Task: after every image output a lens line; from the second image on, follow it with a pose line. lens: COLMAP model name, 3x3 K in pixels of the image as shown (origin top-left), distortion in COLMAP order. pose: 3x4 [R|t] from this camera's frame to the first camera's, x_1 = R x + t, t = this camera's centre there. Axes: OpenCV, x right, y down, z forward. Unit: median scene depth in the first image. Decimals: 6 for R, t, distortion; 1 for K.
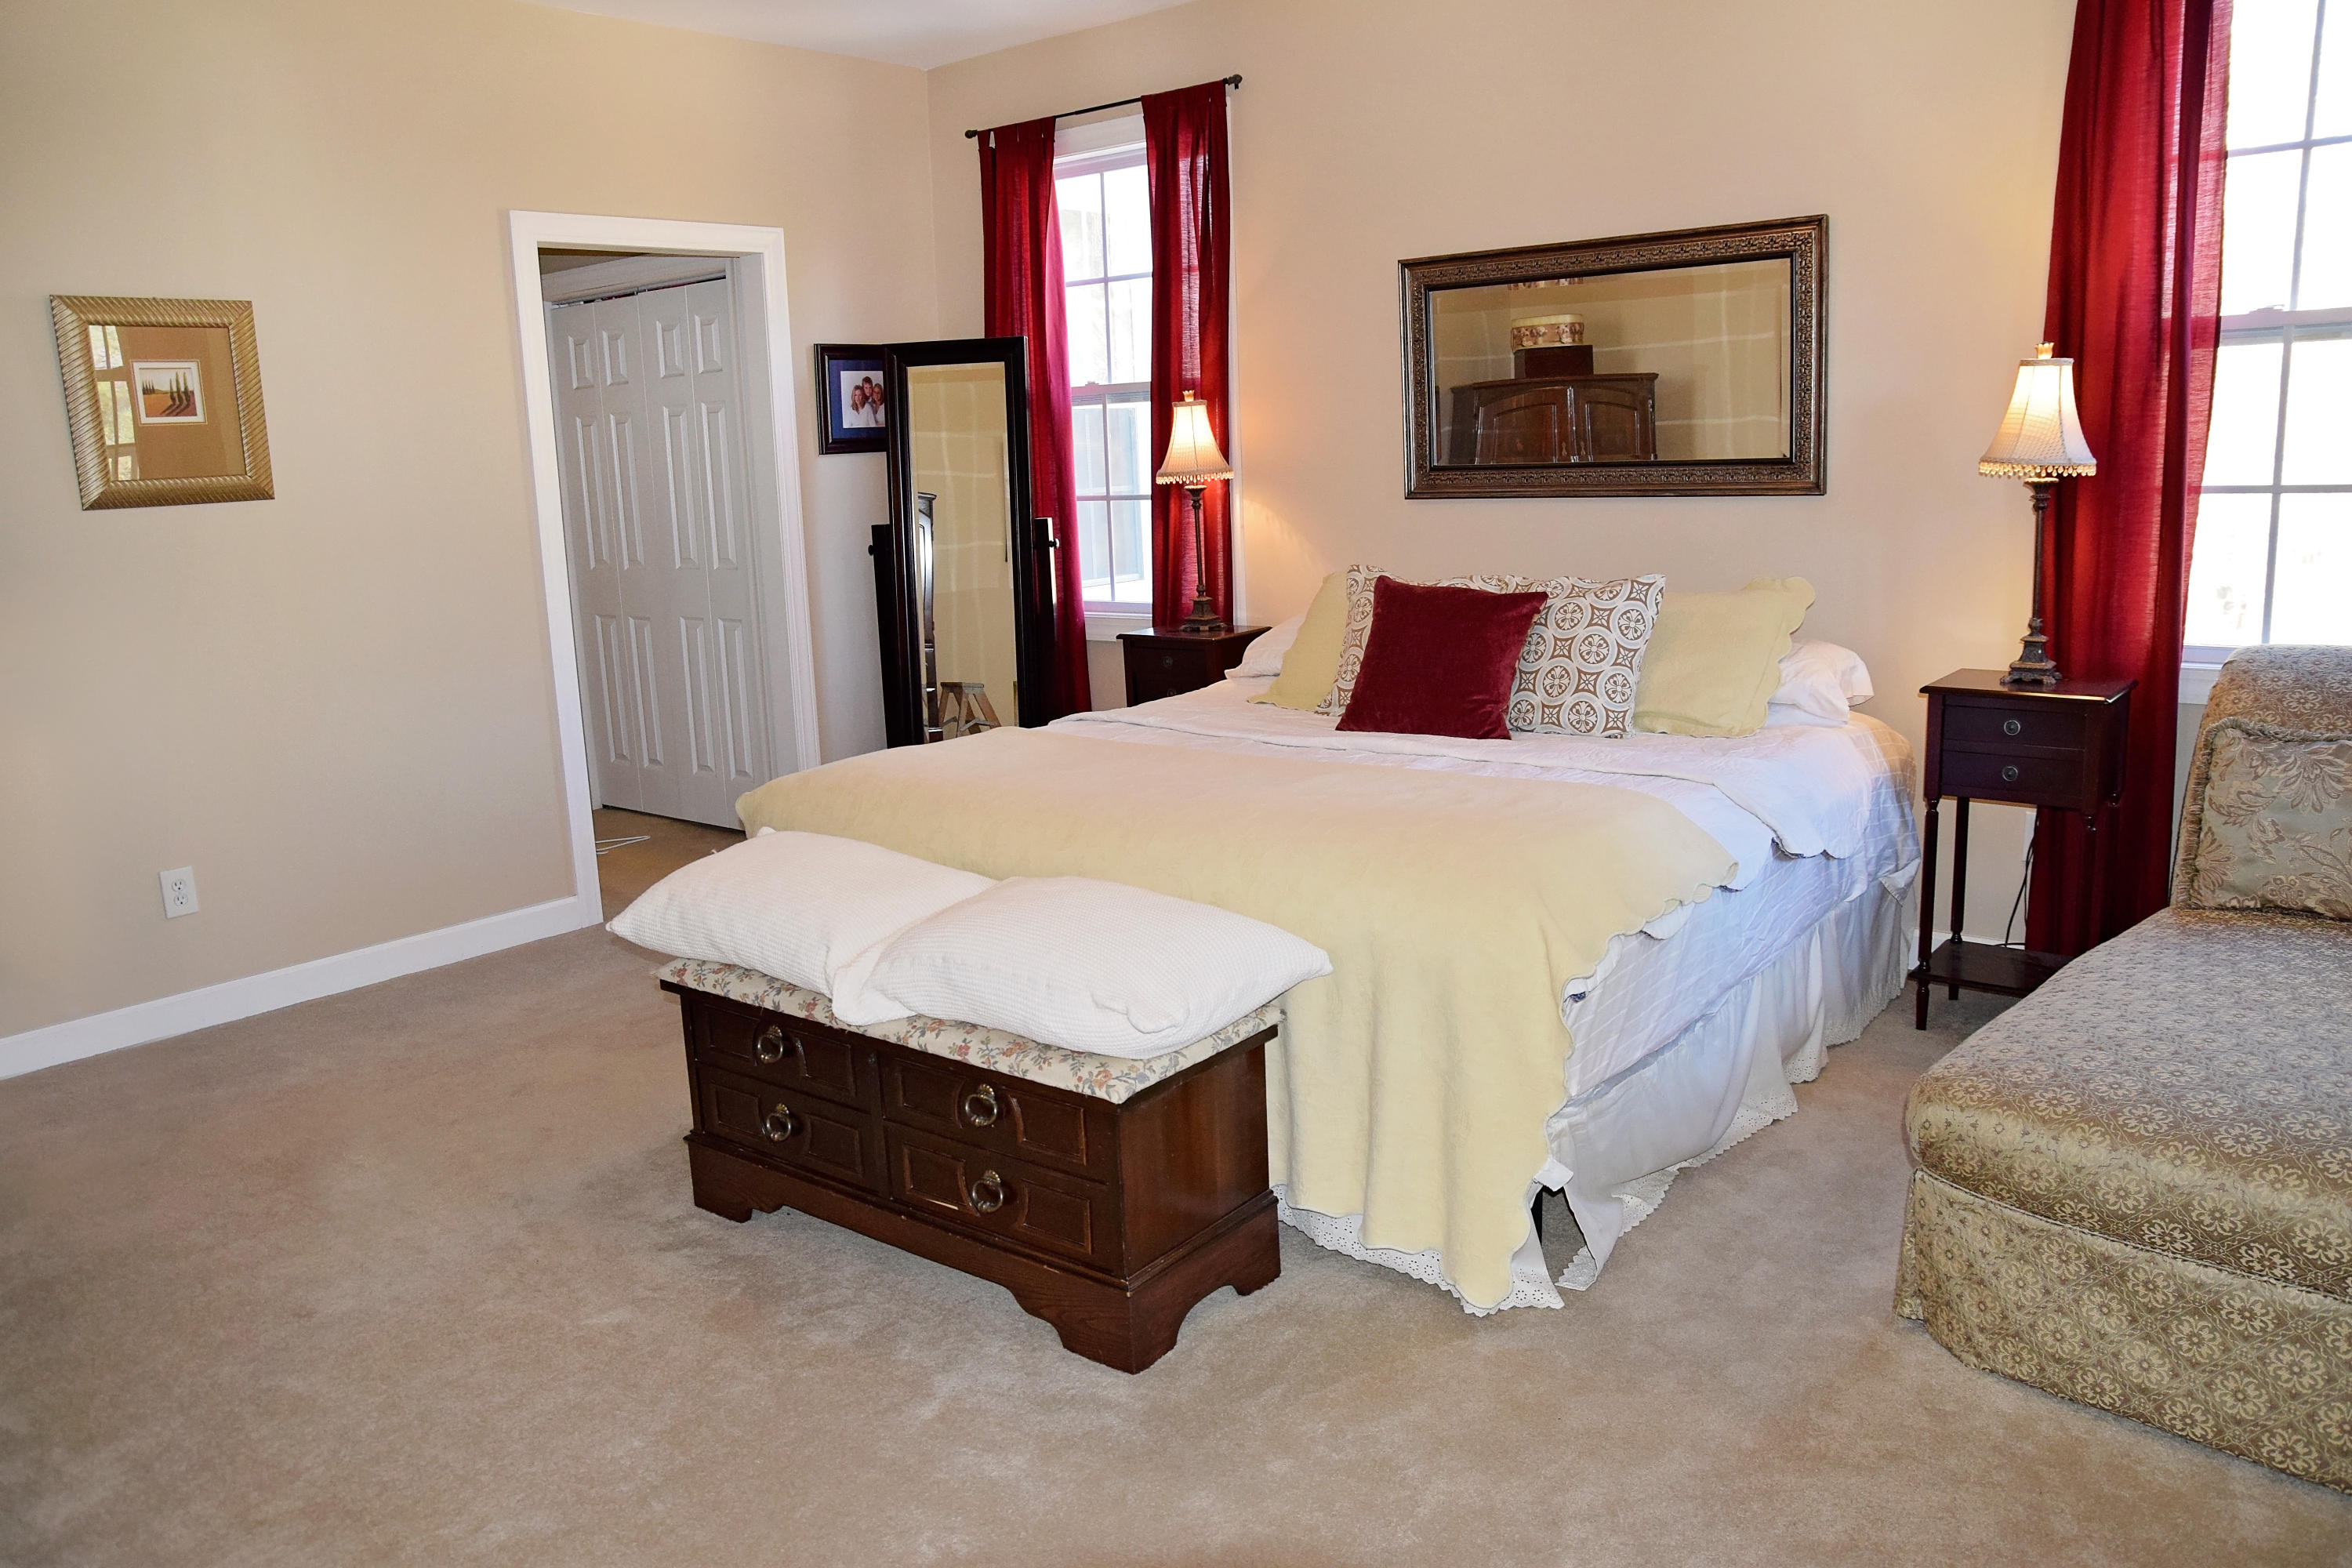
lens RADIAL K [[1710.7, 0, 1209.0], [0, 1710.7, 764.0], [0, 0, 1]] dist [-0.130290, 0.113115]
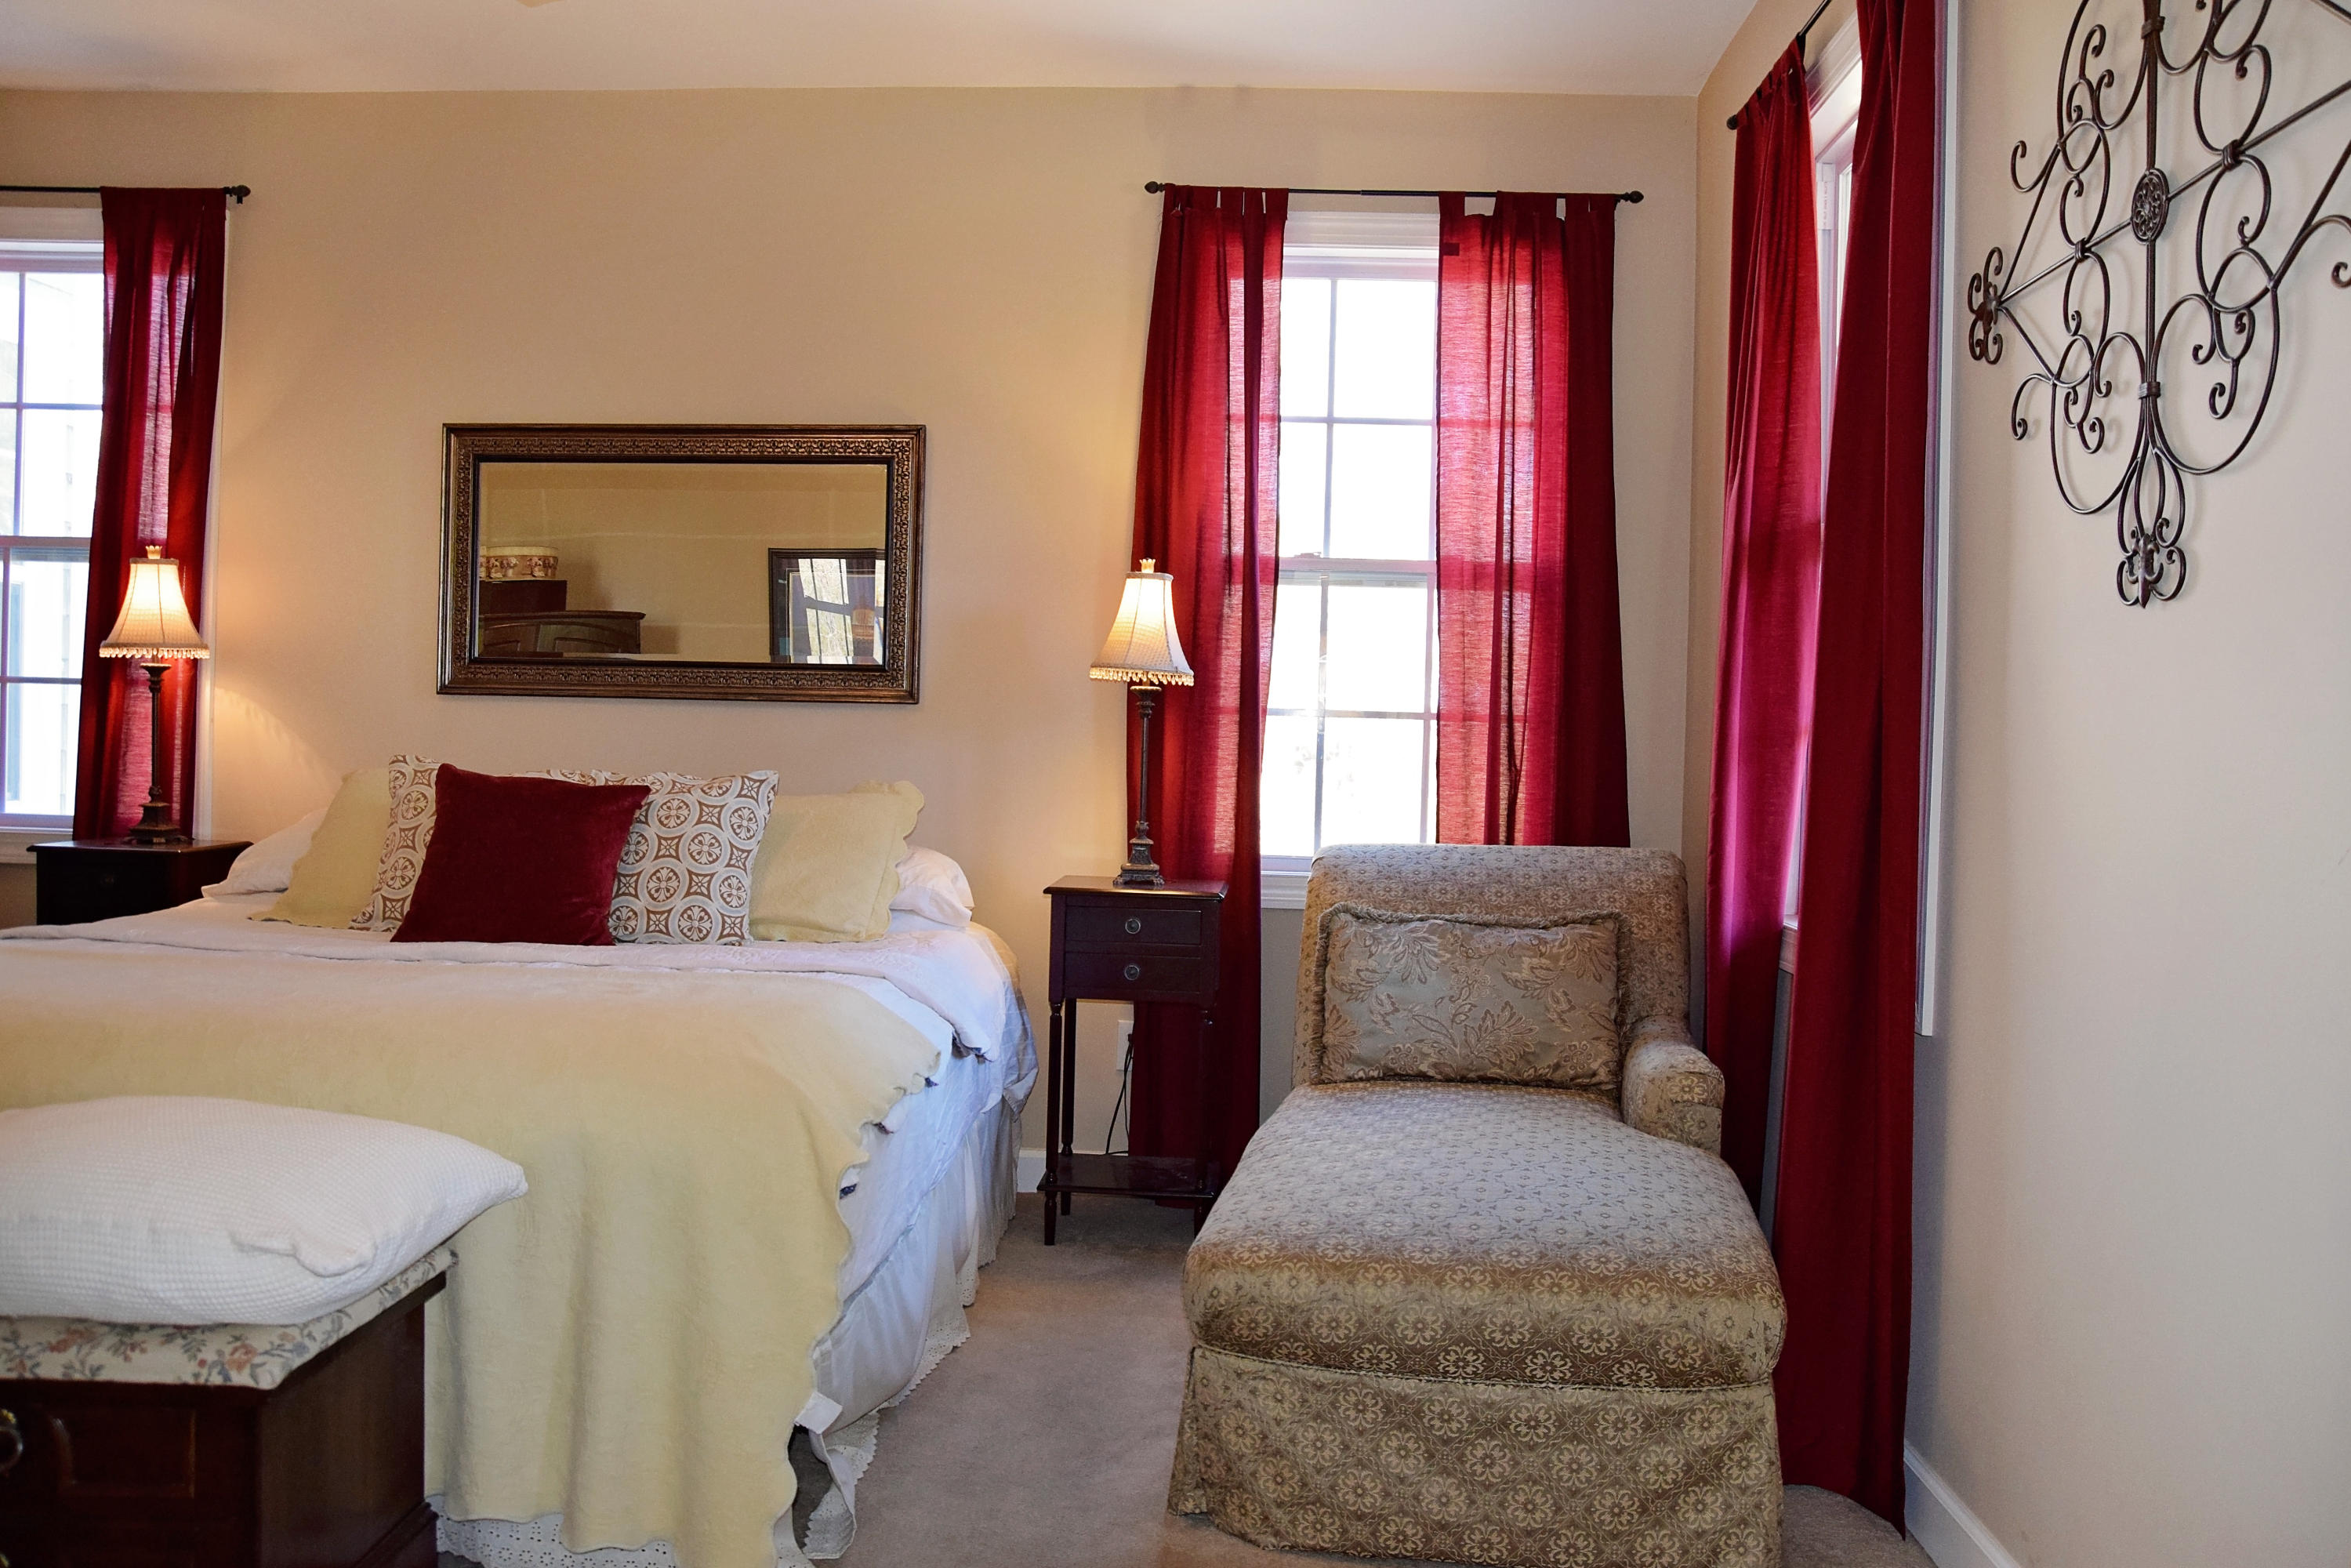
lens RADIAL K [[1748.8, 0, 1210.9], [0, 1748.8, 761.8], [0, 0, 1]] dist [-0.132847, 0.116144]
pose [[0.804546, 0.053509, 0.591475, -0.121386], [0.050542, 0.986150, -0.157964, 0.053820], [-0.591736, 0.156984, 0.790698, 0.130661]]
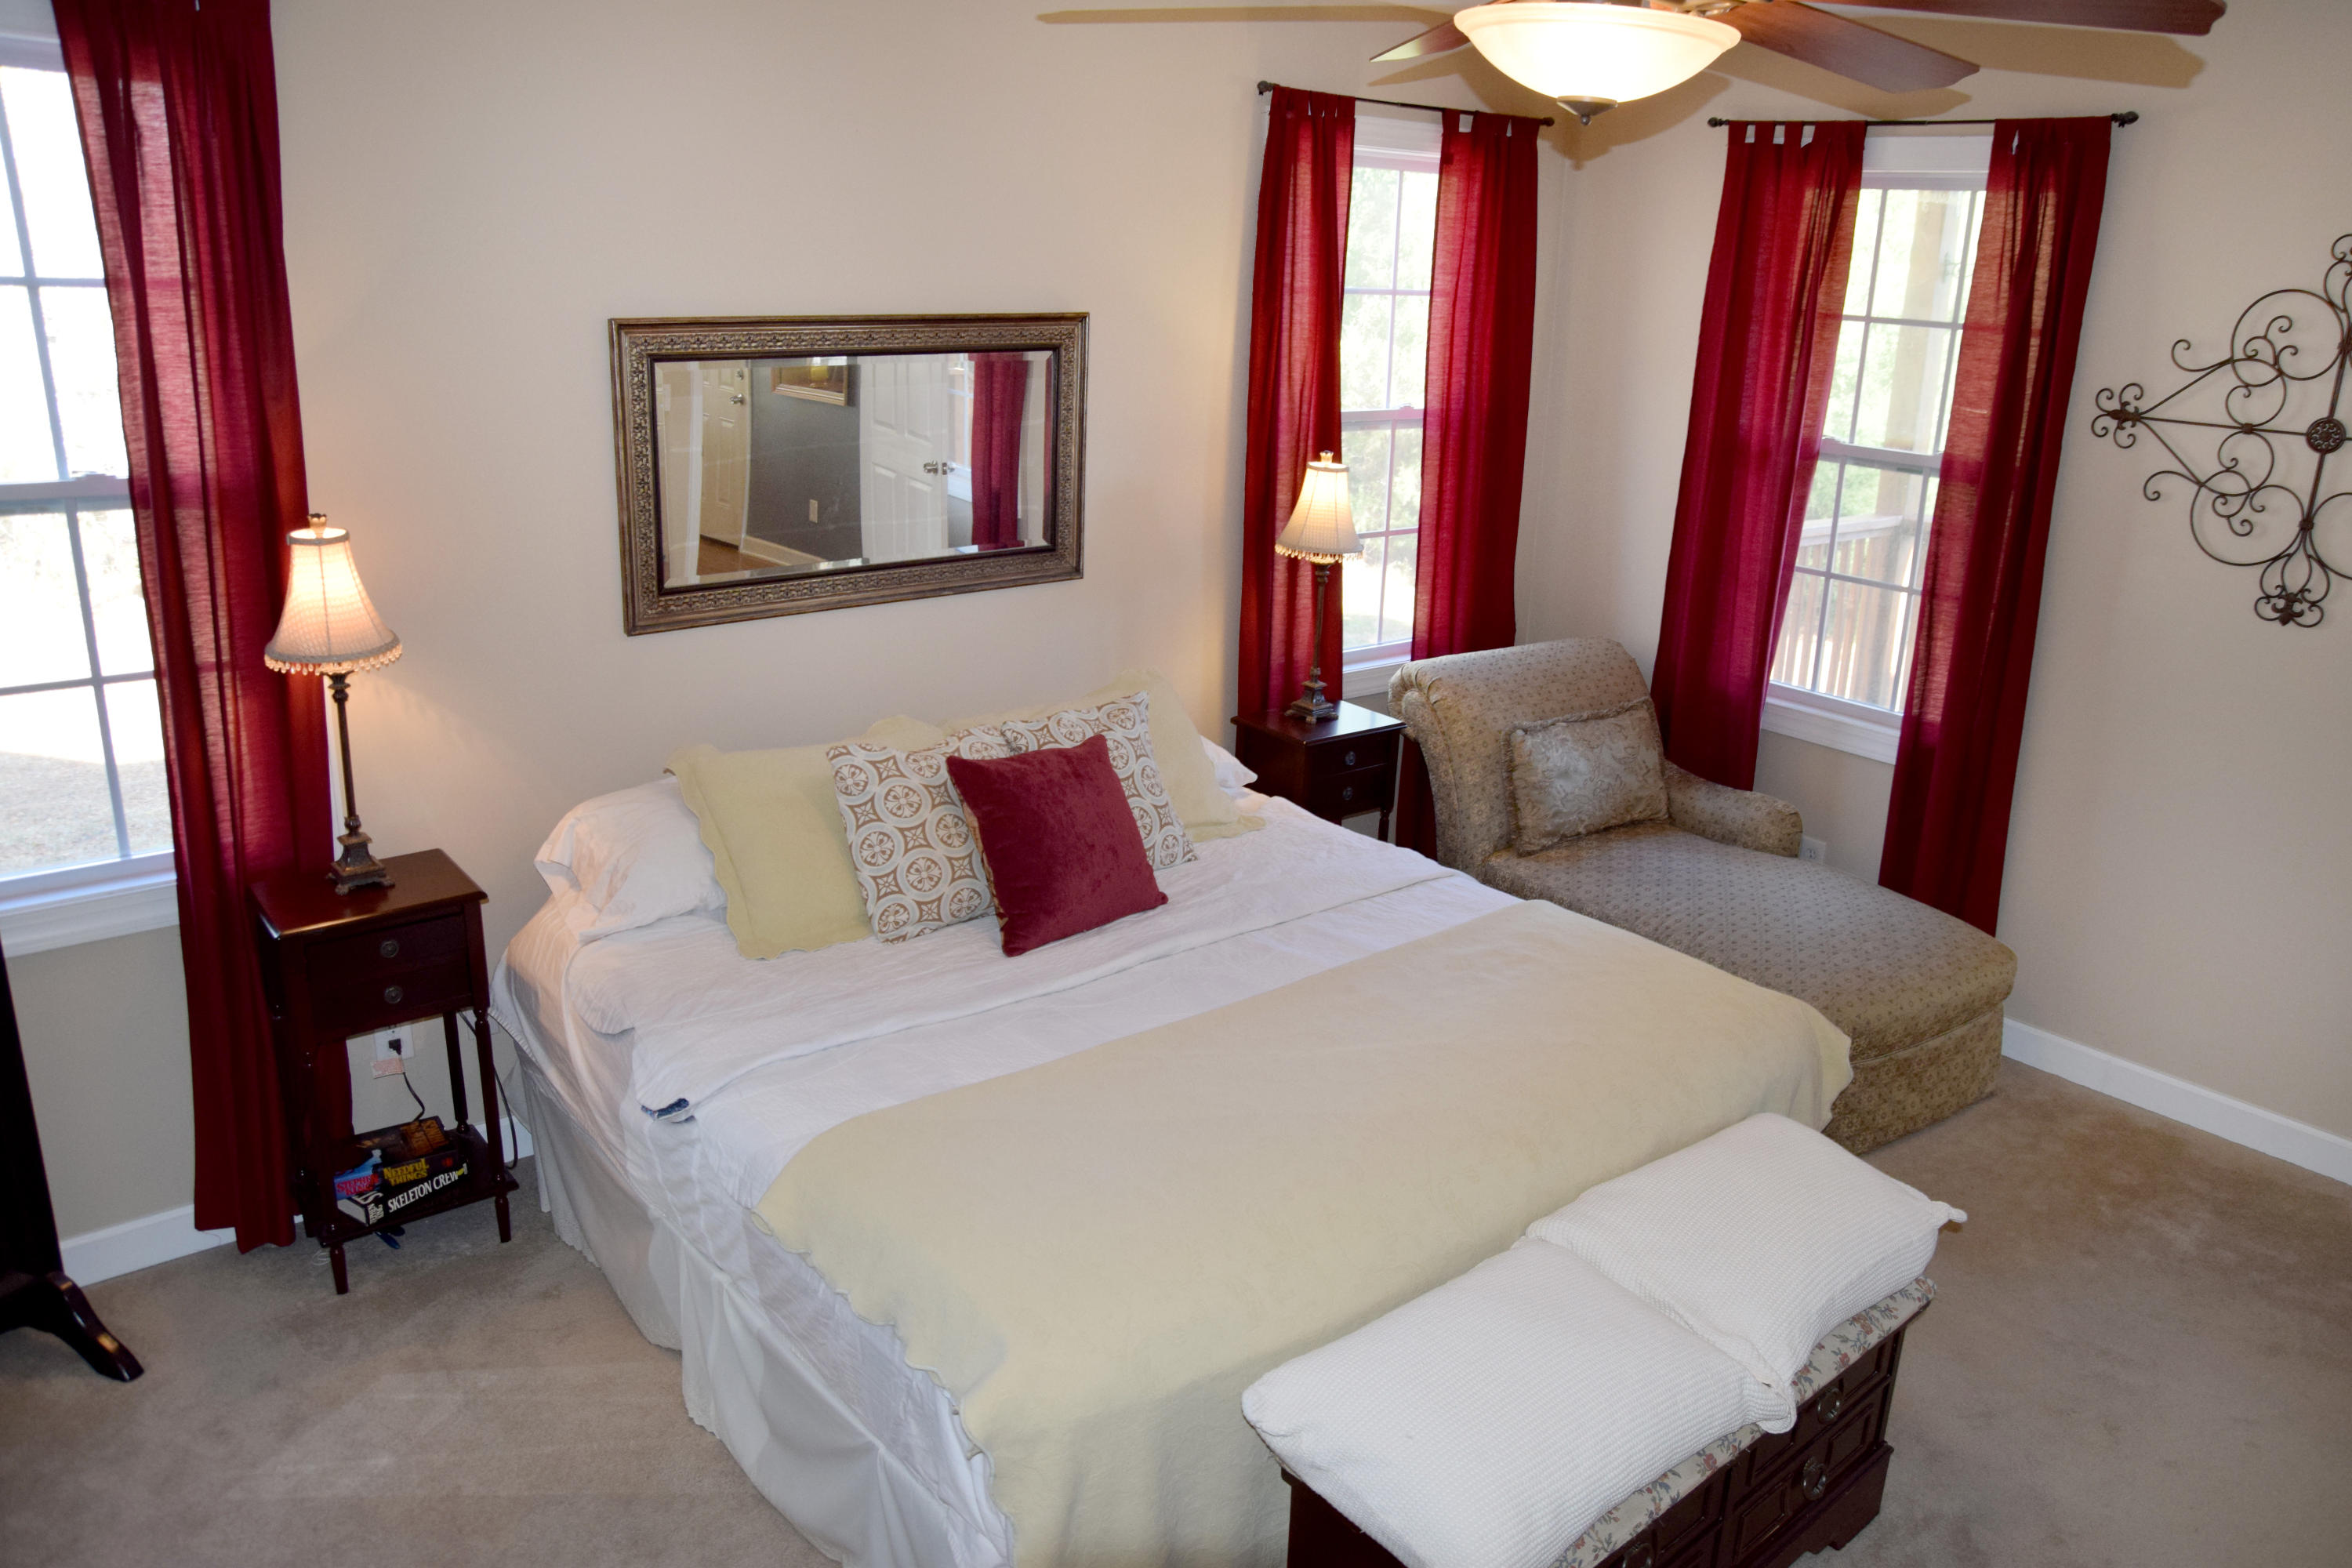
lens RADIAL K [[1735.3, 0, 1210.4], [0, 1735.3, 755.5], [0, 0, 1]] dist [-0.138238, 0.133066]
pose [[0.193372, -0.237461, 0.951956, -0.860162], [0.136816, 0.967315, 0.213501, -0.349270], [-0.971539, 0.088958, 0.219541, 0.891319]]
